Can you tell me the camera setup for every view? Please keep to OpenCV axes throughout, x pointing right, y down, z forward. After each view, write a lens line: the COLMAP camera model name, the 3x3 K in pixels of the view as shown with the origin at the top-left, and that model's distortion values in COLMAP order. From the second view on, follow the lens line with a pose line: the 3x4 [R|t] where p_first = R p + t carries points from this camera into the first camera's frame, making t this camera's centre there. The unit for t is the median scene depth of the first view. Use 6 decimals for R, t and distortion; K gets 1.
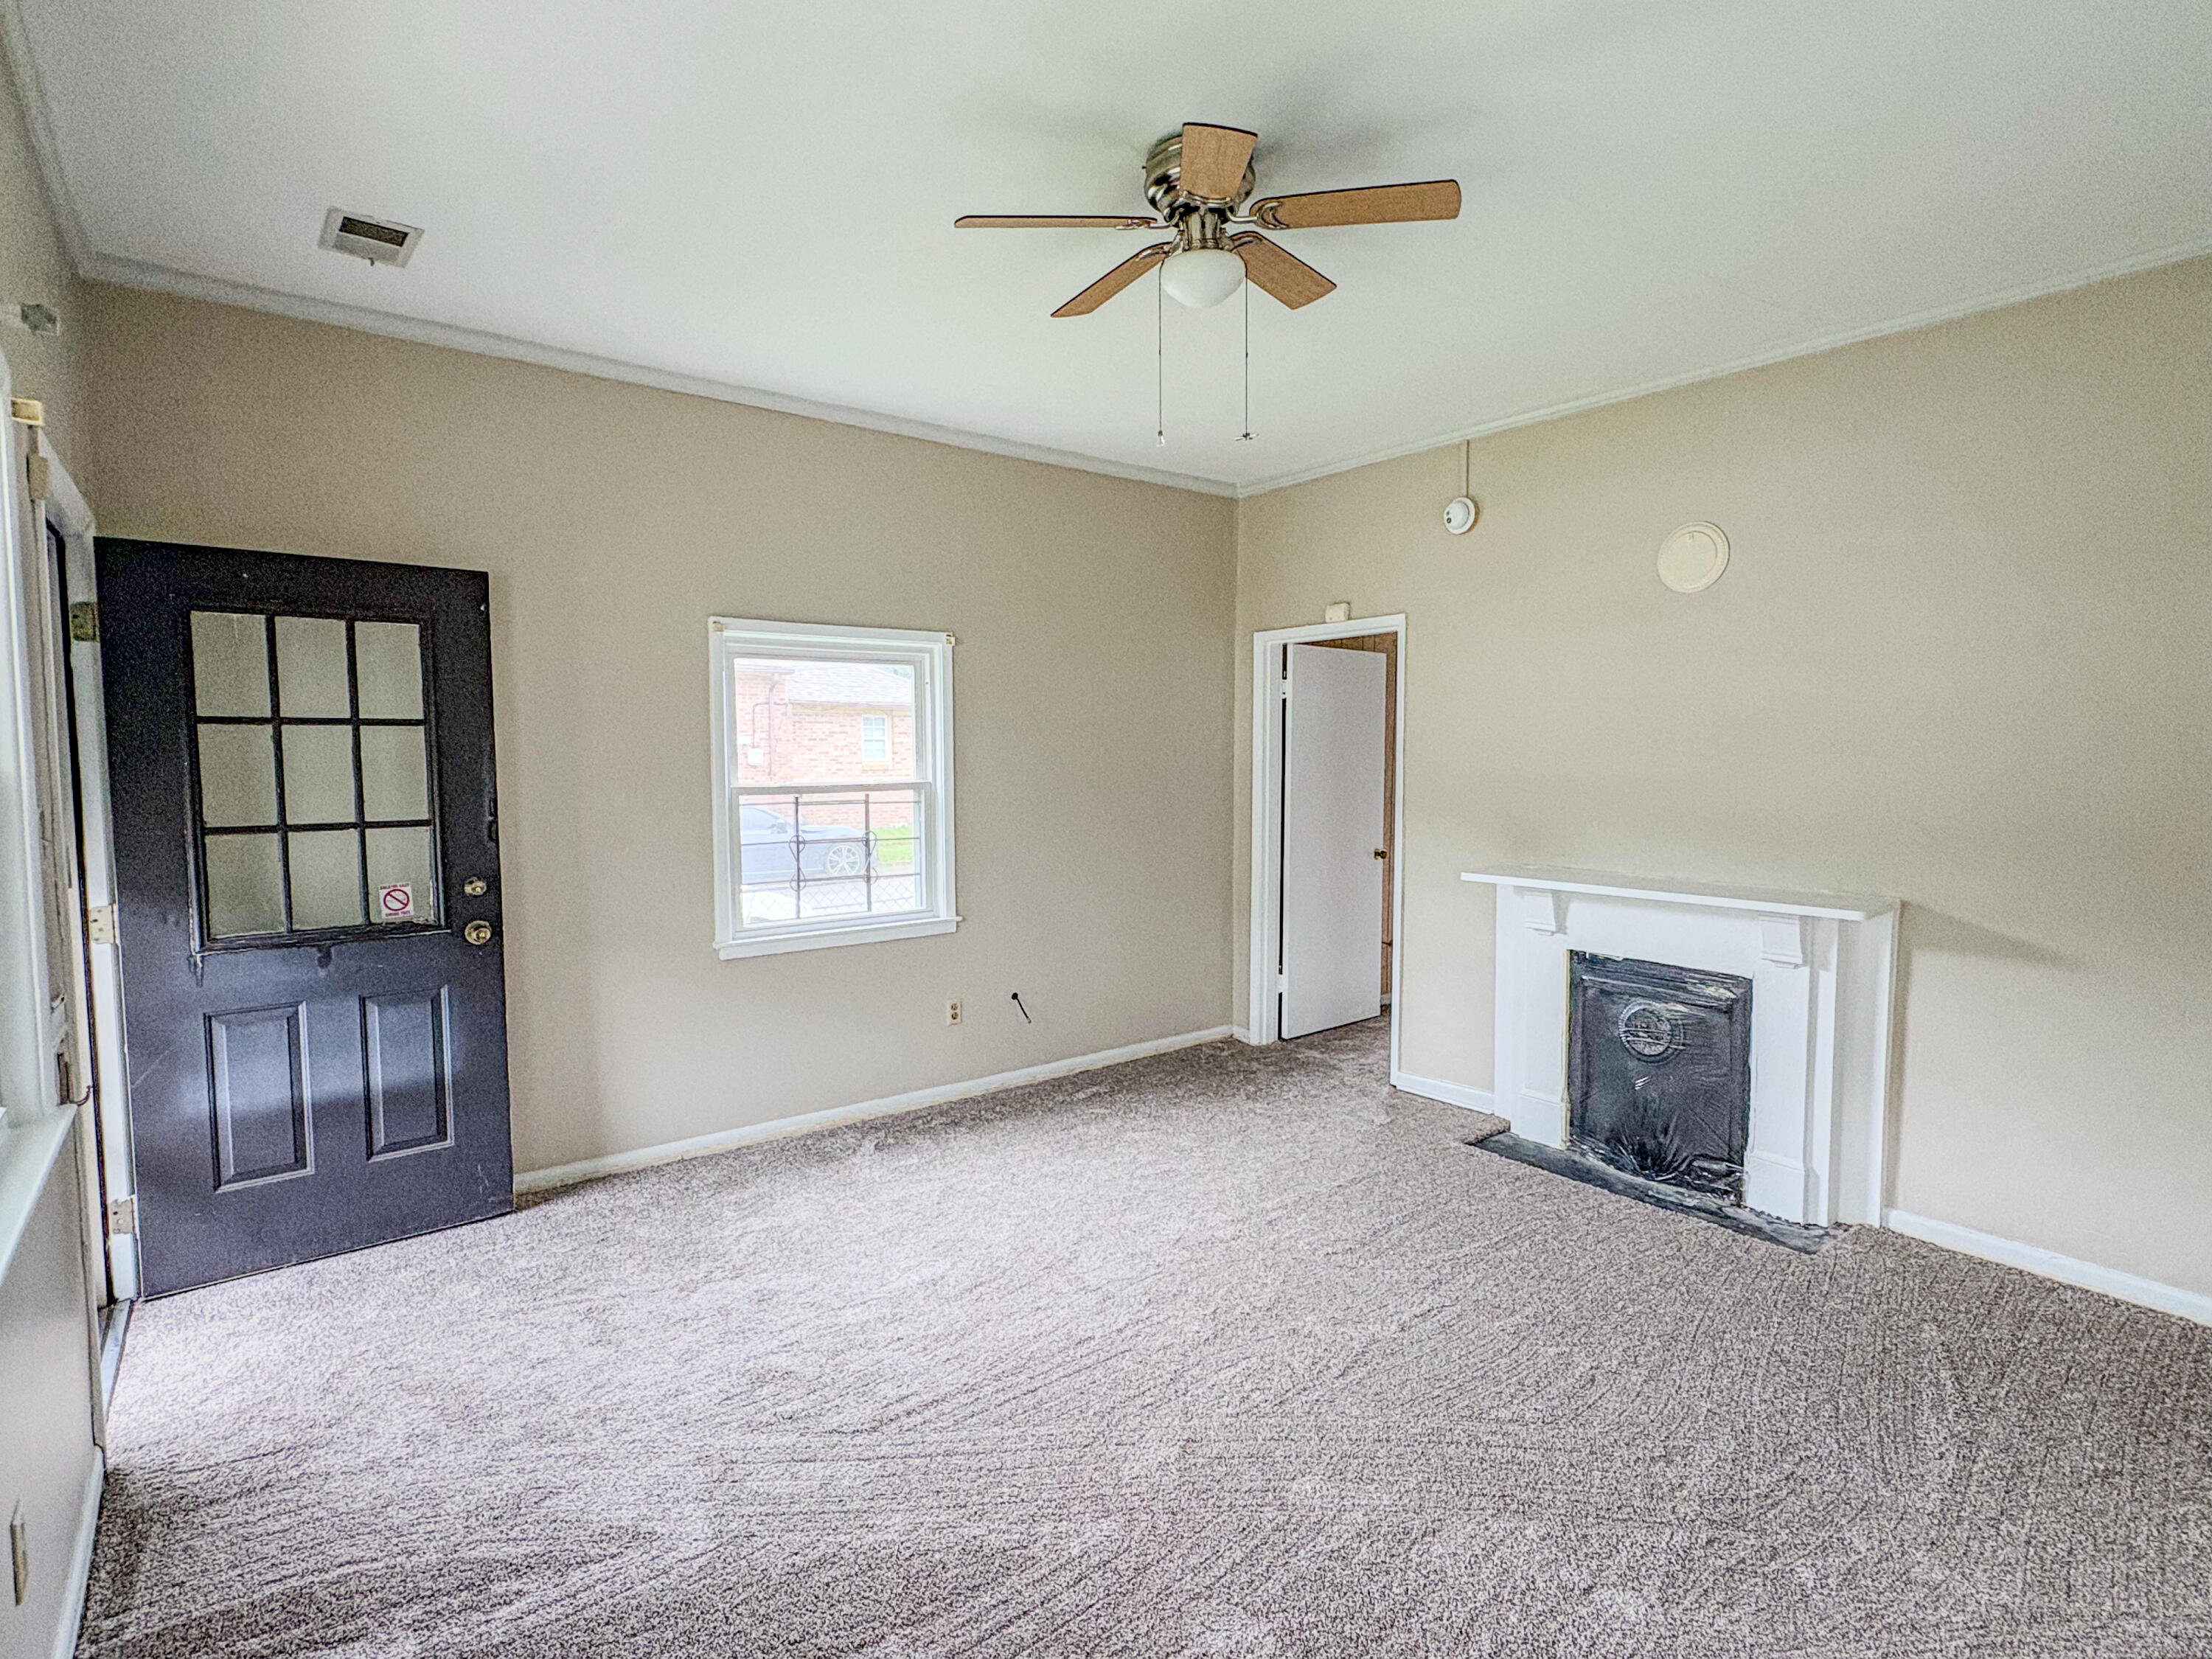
lens RADIAL K [[1123.6, 0, 1098.2], [0, 1123.6, 846.9], [0, 0, 1]] dist [-0.000222, -0.000166]
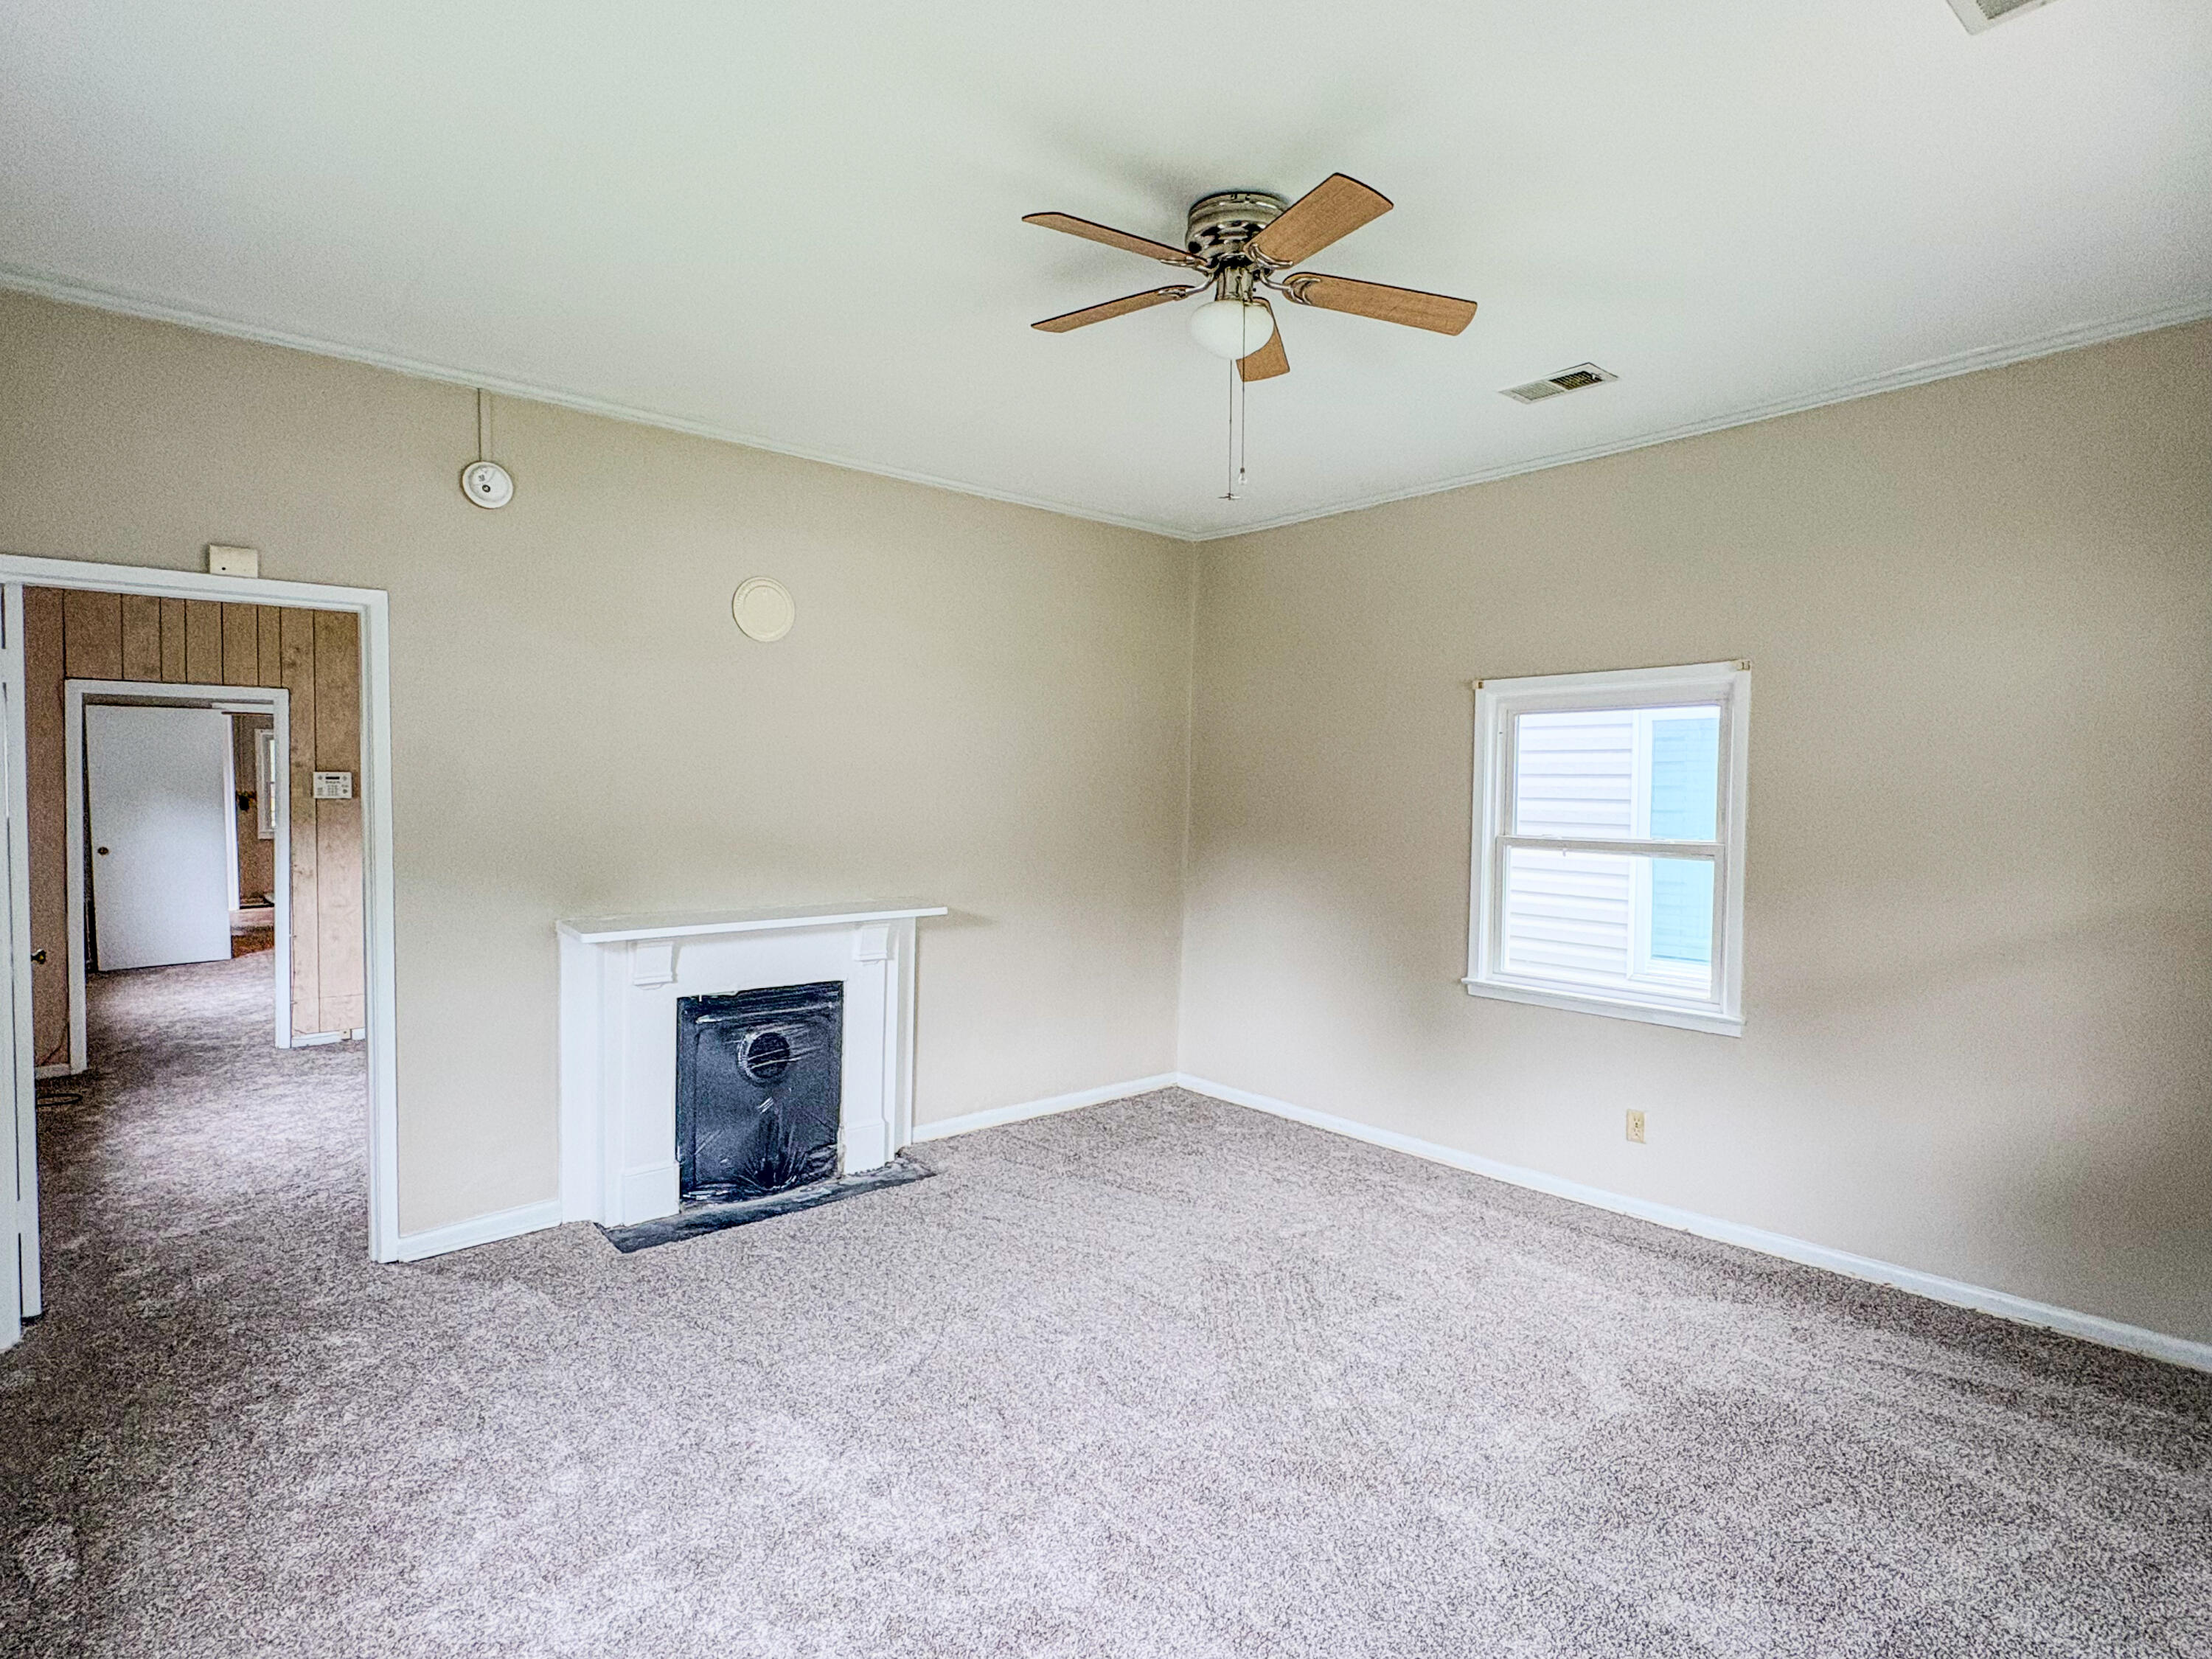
lens RADIAL K [[1121.3, 0, 1088.6], [0, 1121.3, 833.0], [0, 0, 1]] dist [0.002772, -0.000005]
pose [[-0.047420, -0.043329, 0.997935, -0.574040], [0.074391, 0.996131, 0.046786, -0.070036], [-0.996101, 0.076456, -0.044013, 0.749381]]
